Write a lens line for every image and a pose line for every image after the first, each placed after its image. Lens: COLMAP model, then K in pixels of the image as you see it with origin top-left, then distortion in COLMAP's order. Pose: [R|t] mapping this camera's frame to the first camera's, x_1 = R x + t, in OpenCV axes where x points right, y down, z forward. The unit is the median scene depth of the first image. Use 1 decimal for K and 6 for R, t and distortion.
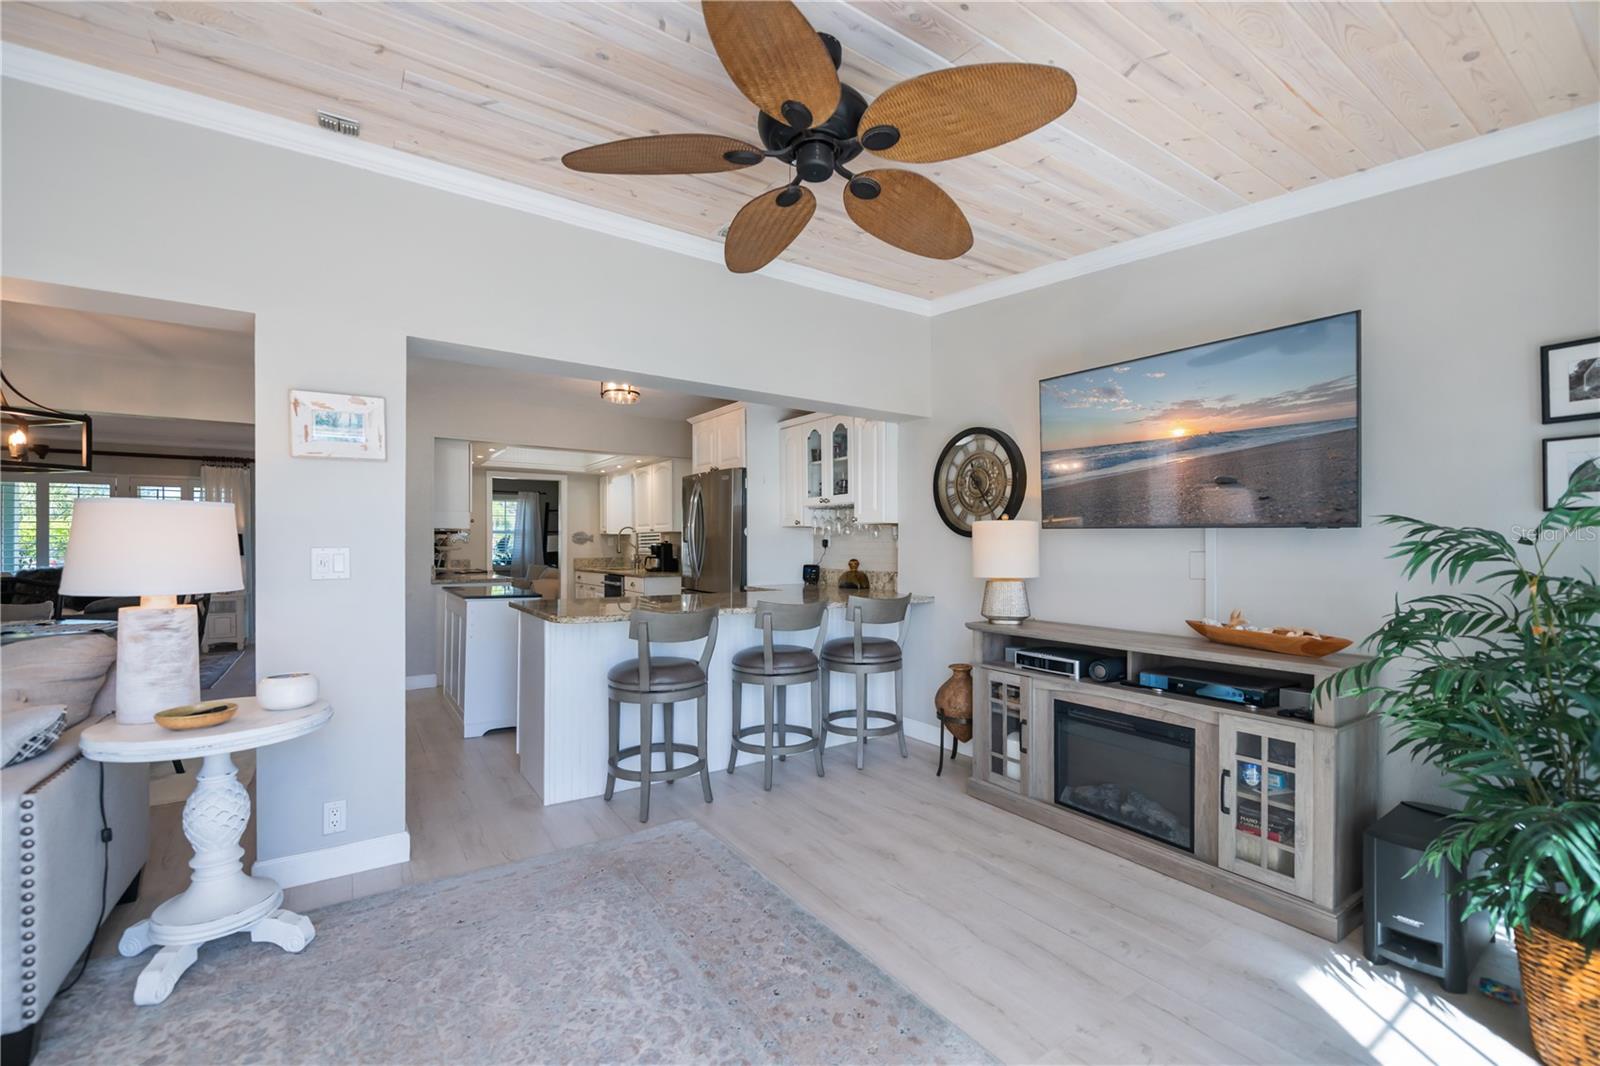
lens RADIAL K [[680.0, 0, 792.2], [0, 680.0, 565.5], [0, 0, 1]] dist [-0.003110, -0.001980]
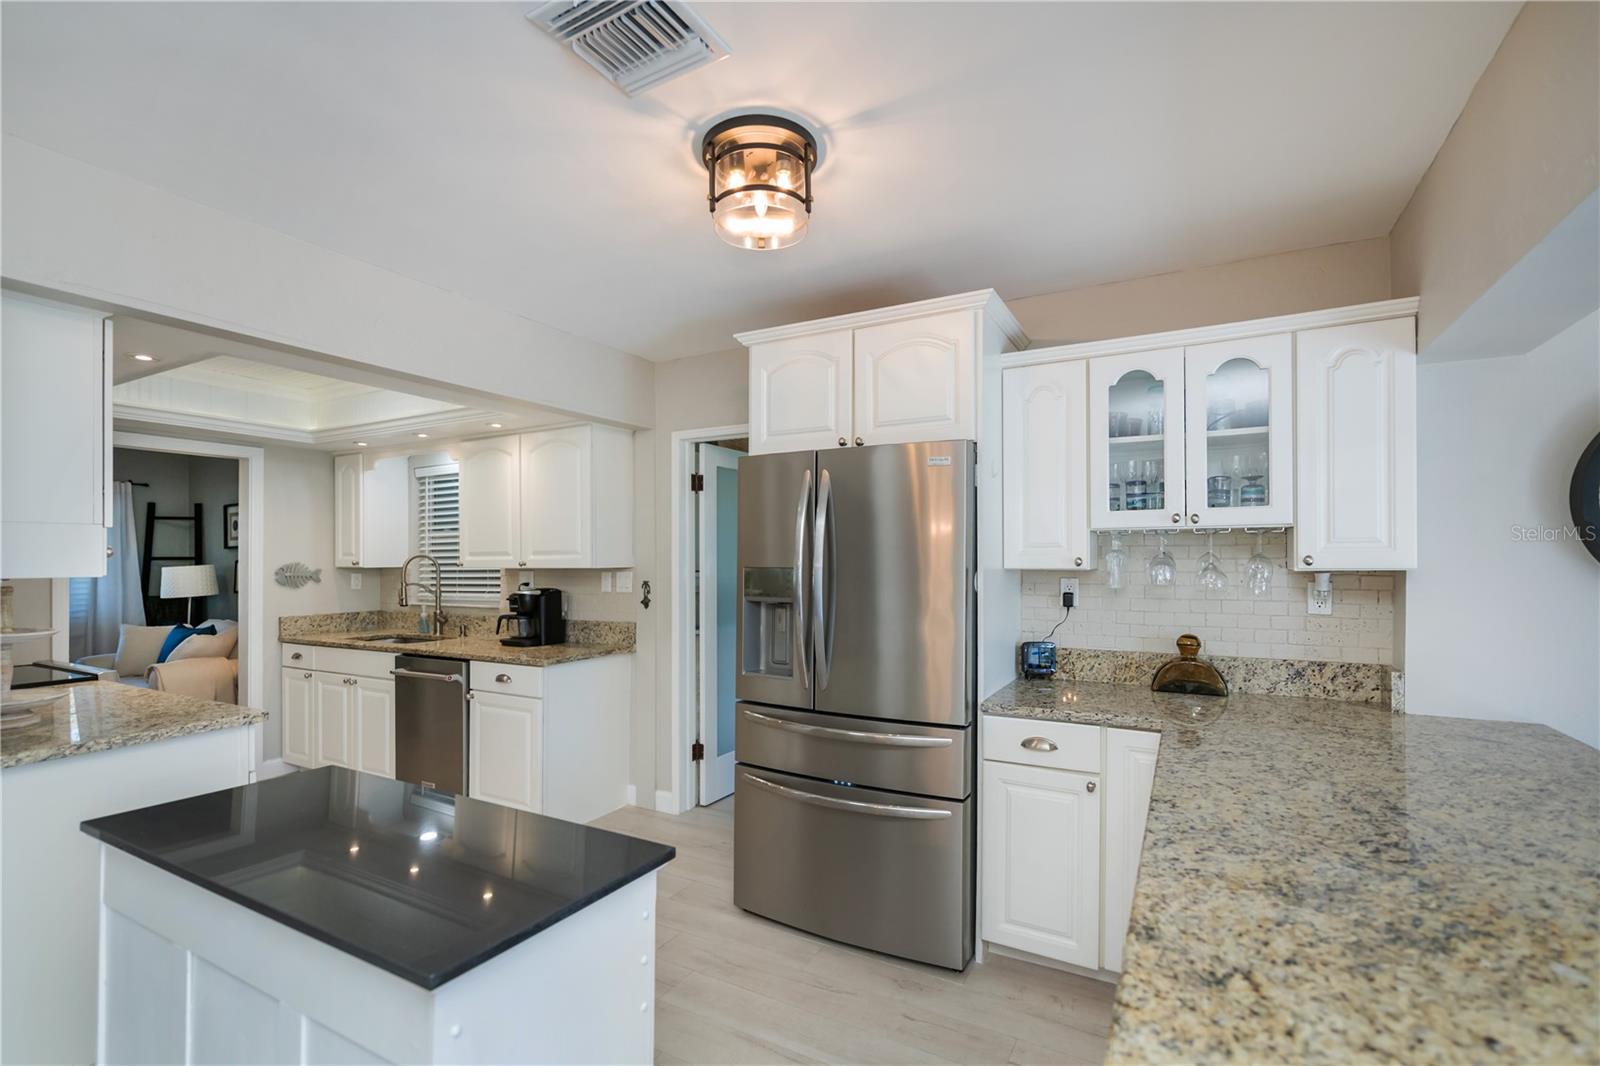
lens RADIAL K [[696.1, 0, 798.8], [0, 696.1, 547.3], [0, 0, 1]] dist [-0.004702, -0.001835]
pose [[0.880347, -0.000288, 0.474331, -0.789632], [0.021632, 0.998984, -0.039541, -0.115302], [-0.473837, 0.045070, 0.879458, 1.306682]]
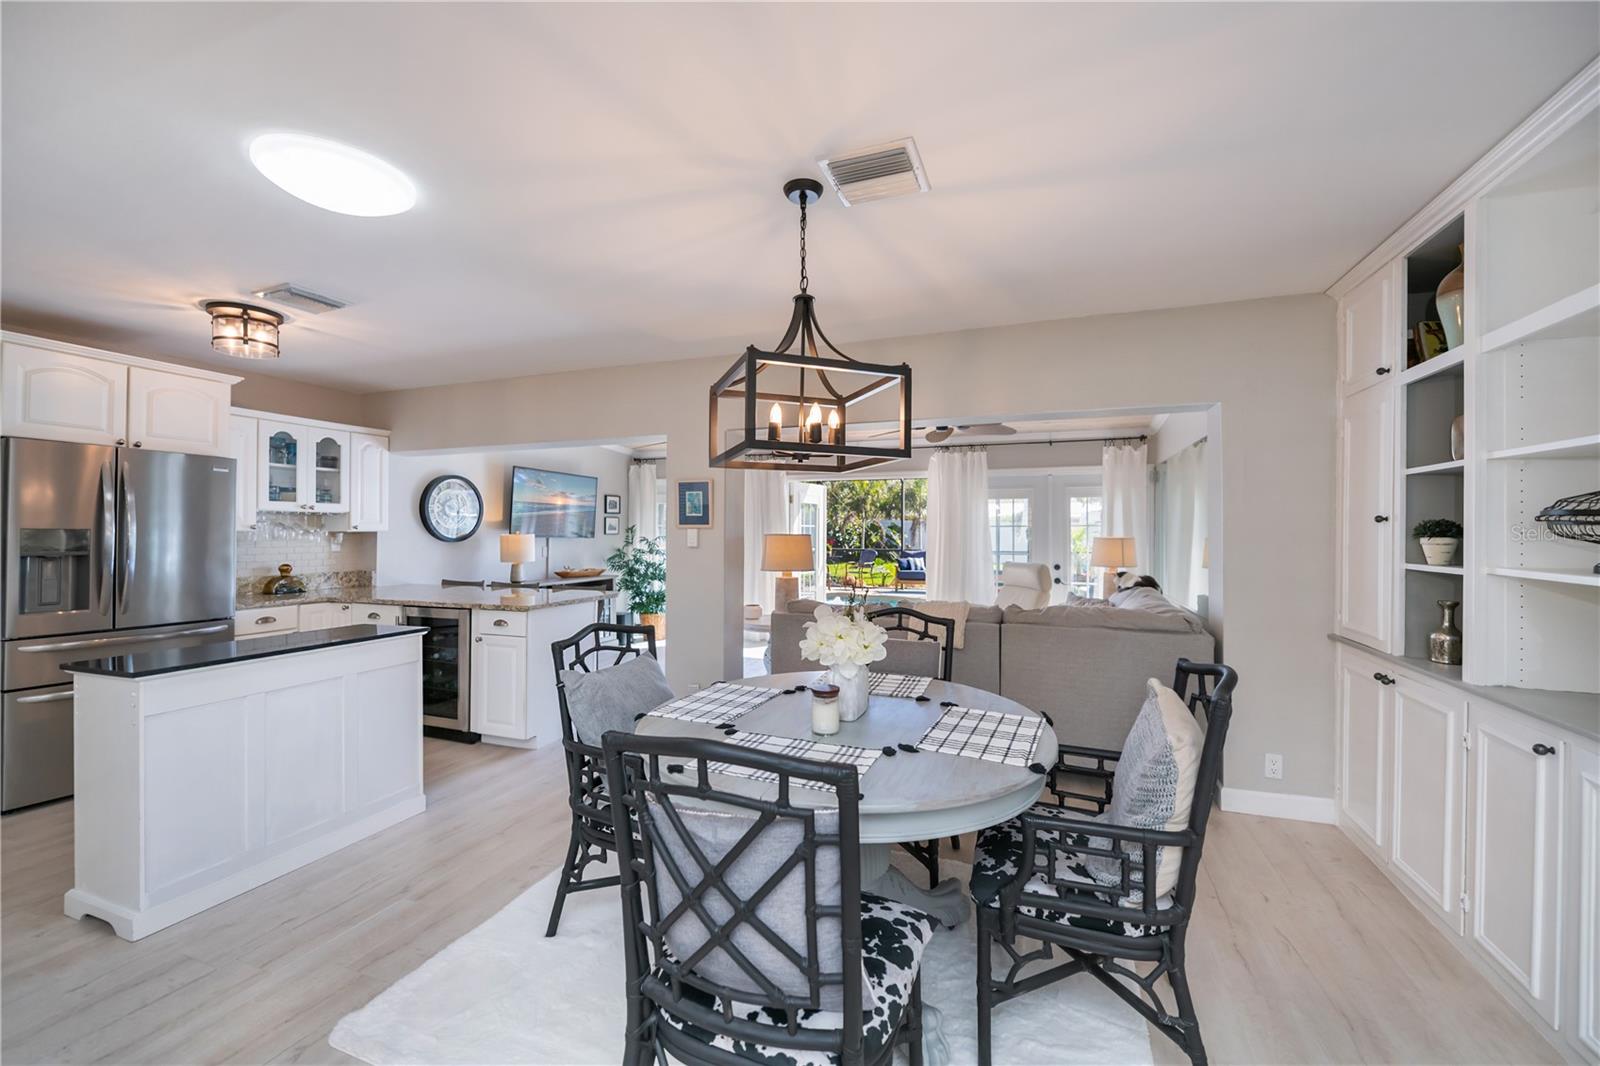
lens RADIAL K [[630.6, 0, 813.0], [0, 630.6, 531.8], [0, 0, 1]] dist [-0.008503, -0.000642]
pose [[-0.597836, -0.005584, 0.801599, -2.167250], [0.018904, 0.999599, 0.021061, -0.119485], [-0.801395, 0.027745, -0.597491, 1.783471]]
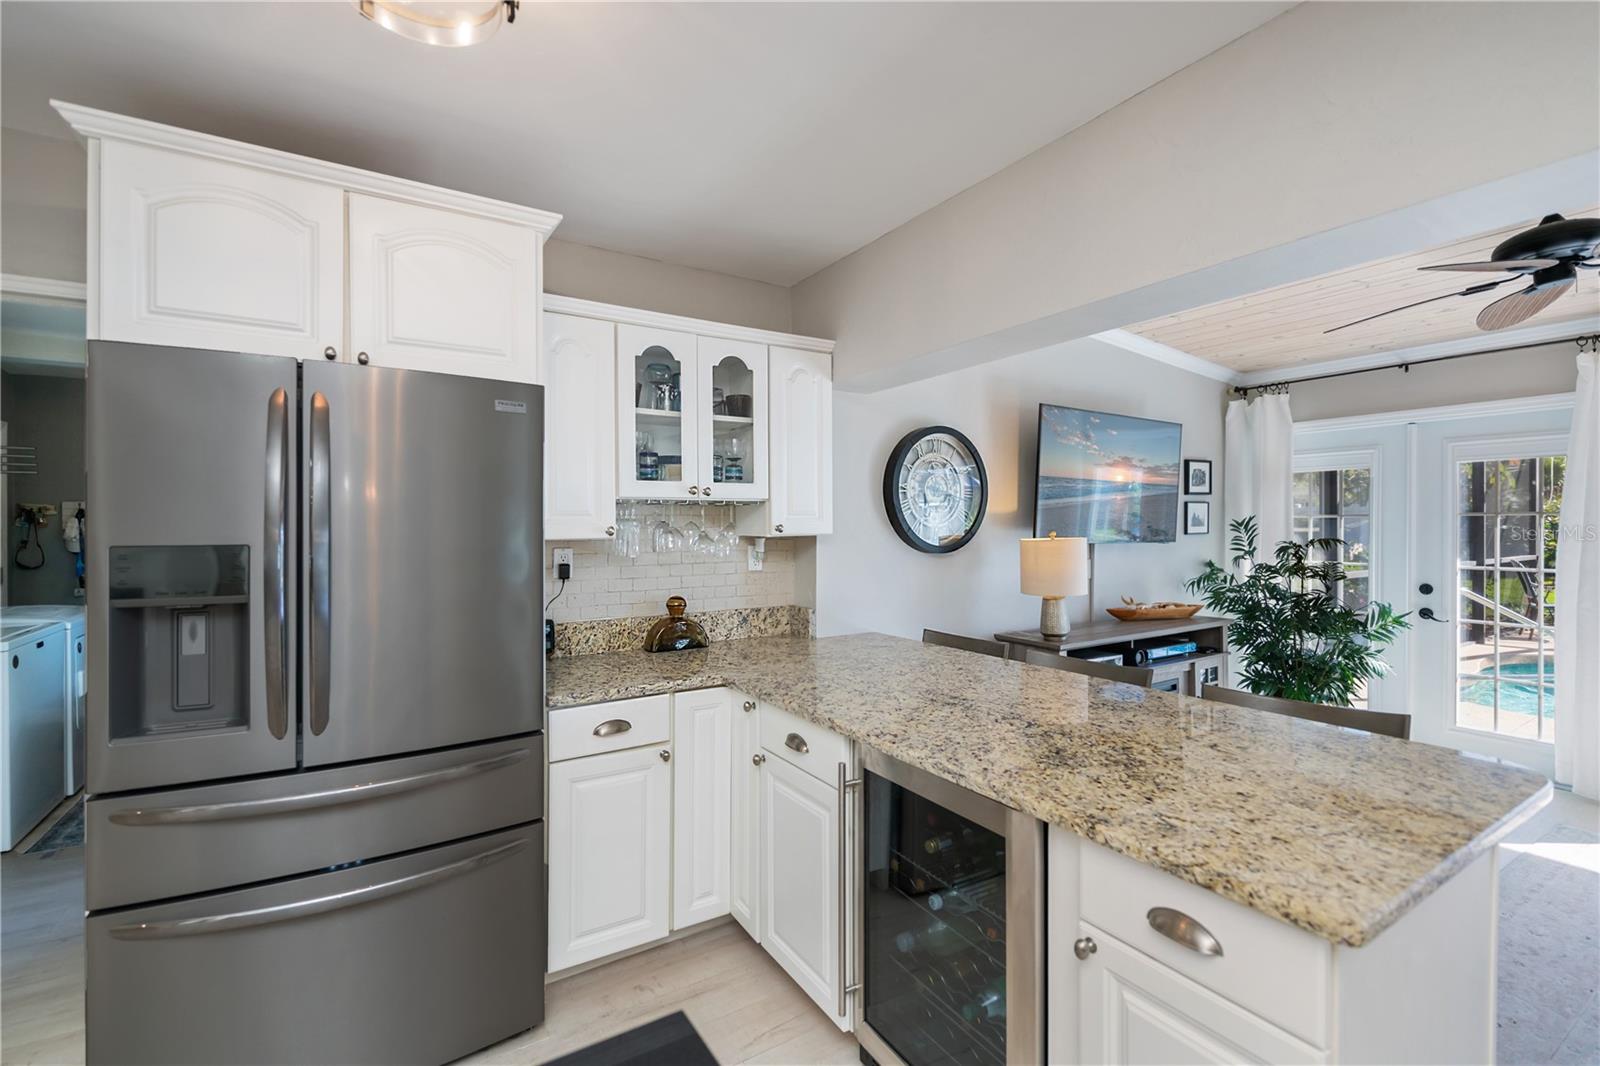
lens RADIAL K [[696.1, 0, 804.2], [0, 696.1, 526.3], [0, 0, 1]] dist [-0.004702, -0.001835]
pose [[0.024498, -0.010685, 0.999643, -0.916953], [0.032901, 0.999410, 0.009876, -0.132058], [-0.999158, 0.032648, 0.024835, 1.691824]]
